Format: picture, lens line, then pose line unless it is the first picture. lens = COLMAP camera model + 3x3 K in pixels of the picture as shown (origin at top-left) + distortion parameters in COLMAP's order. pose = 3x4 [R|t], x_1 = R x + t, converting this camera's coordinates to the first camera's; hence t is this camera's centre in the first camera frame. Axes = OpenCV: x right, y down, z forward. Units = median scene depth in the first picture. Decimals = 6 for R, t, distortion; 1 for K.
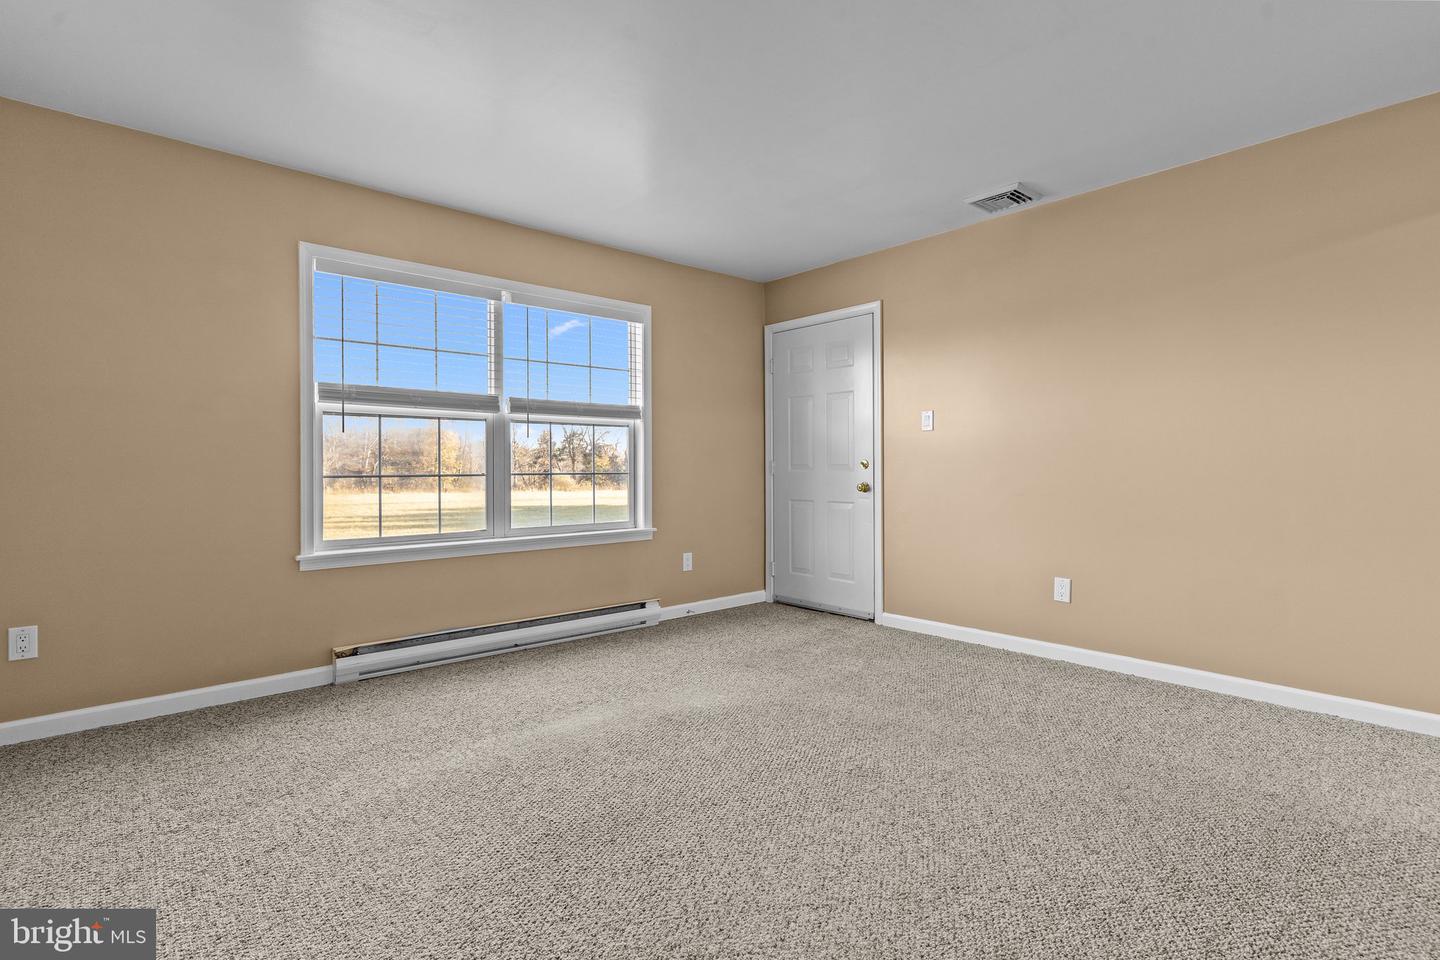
lens RADIAL K [[697.3, 0, 718.7], [0, 697.3, 469.8], [0, 0, 1]] dist [-0.000788, -0.000301]
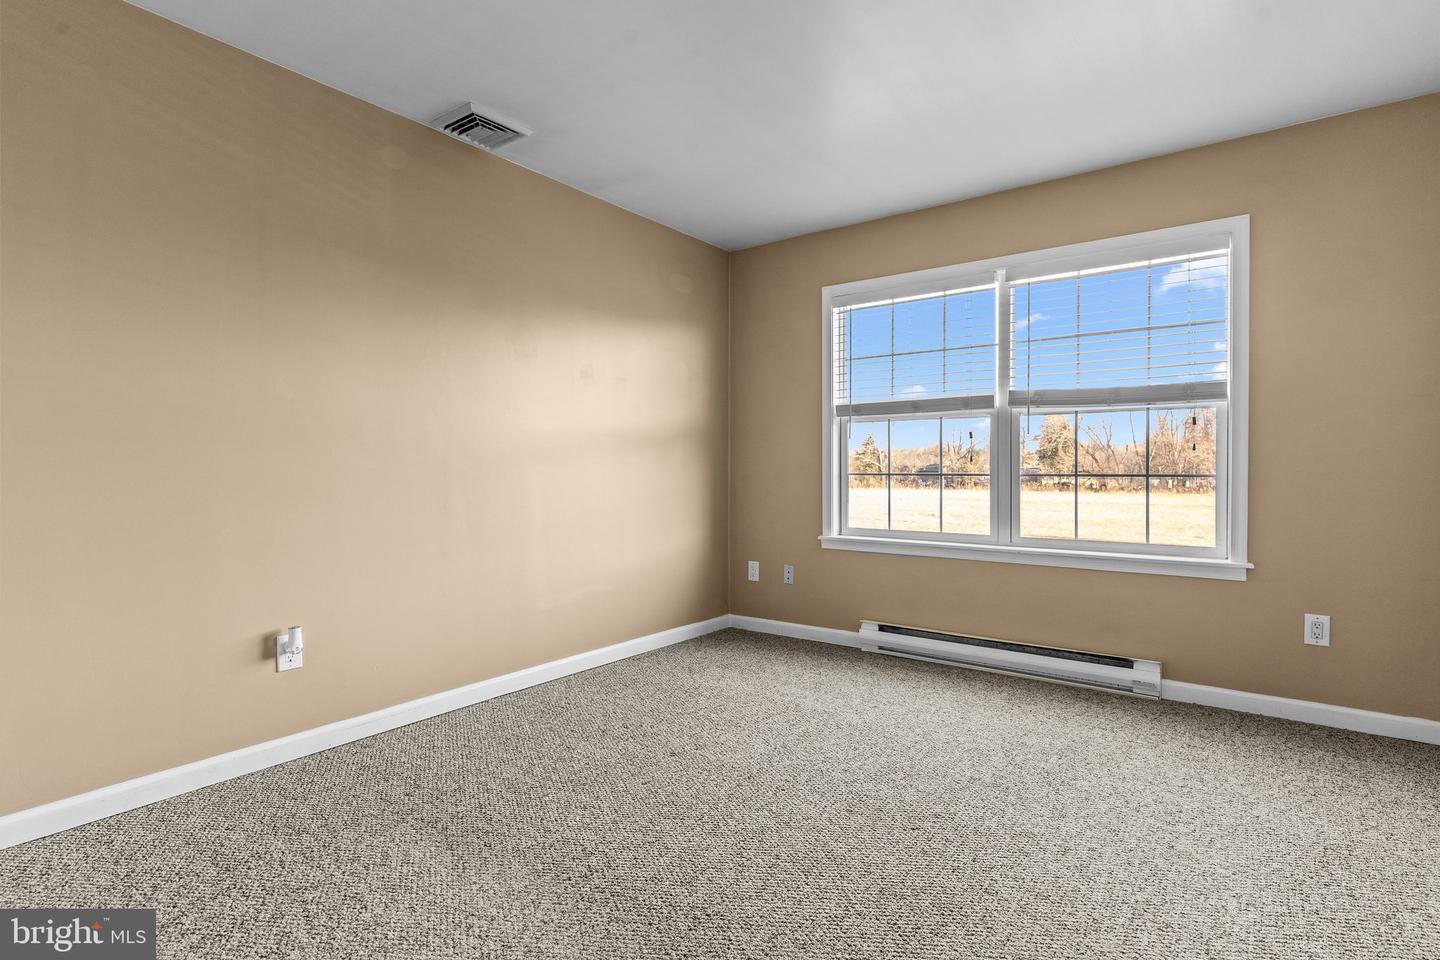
lens RADIAL K [[727.8, 0, 721.6], [0, 727.8, 465.6], [0, 0, 1]] dist [-0.000490, -0.000070]
pose [[0.188190, 0.003389, -0.982127, 0.571055], [-0.002796, 0.999992, 0.002915, -0.007175], [0.982129, 0.002197, 0.188198, 0.490785]]
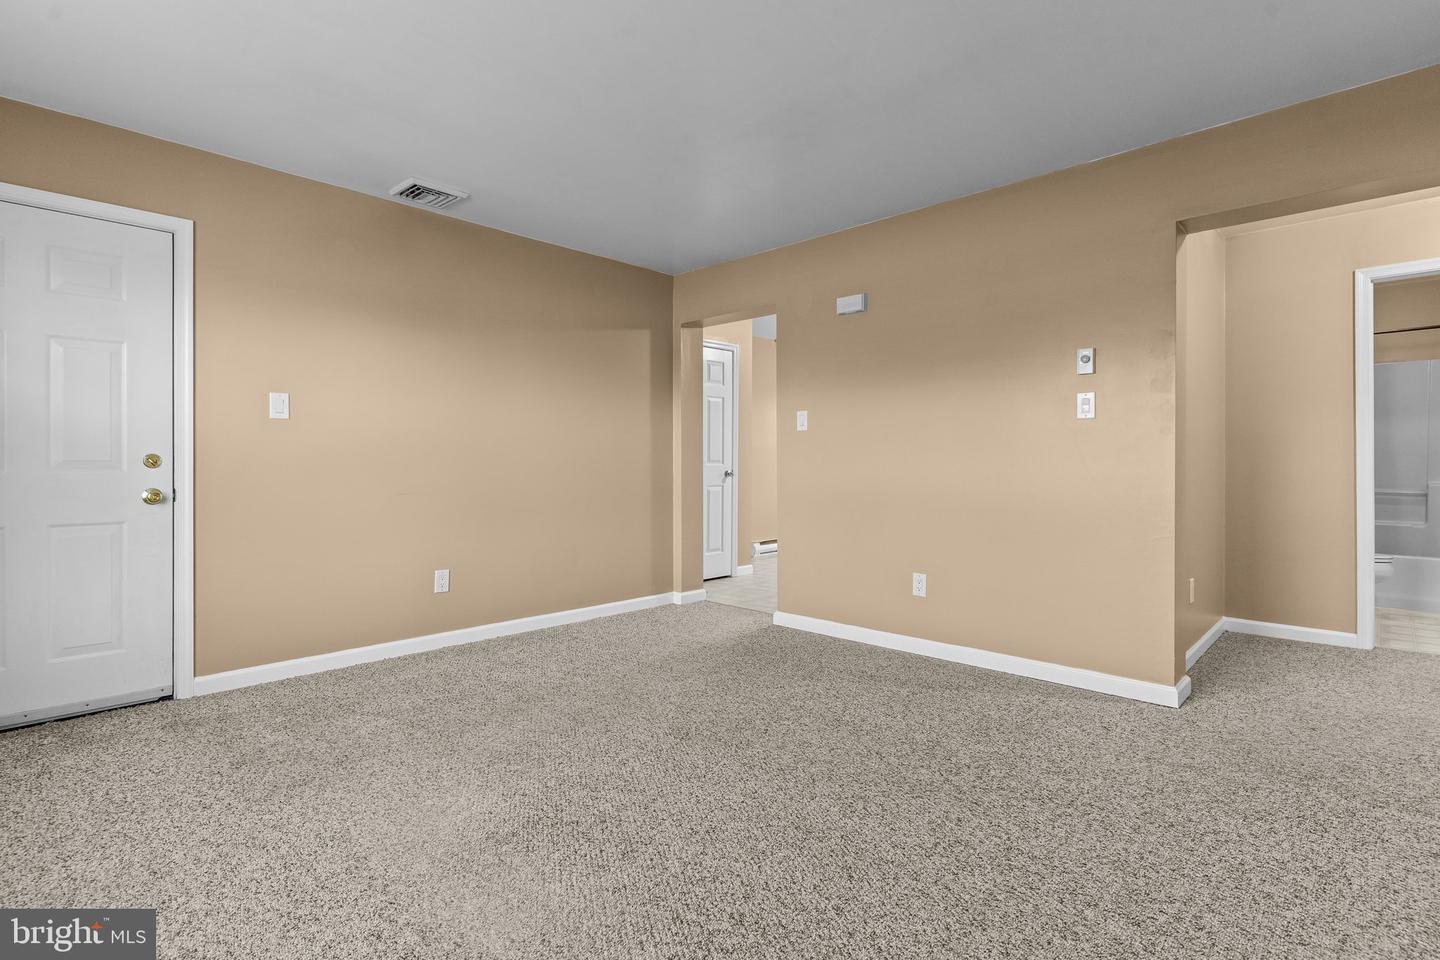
lens RADIAL K [[697.3, 0, 718.7], [0, 697.3, 469.8], [0, 0, 1]] dist [-0.000788, -0.000301]
pose [[-0.087769, -0.006542, 0.996119, -0.589891], [0.003343, 0.999971, 0.006862, -0.003490], [-0.996135, 0.003932, -0.087745, 0.655274]]
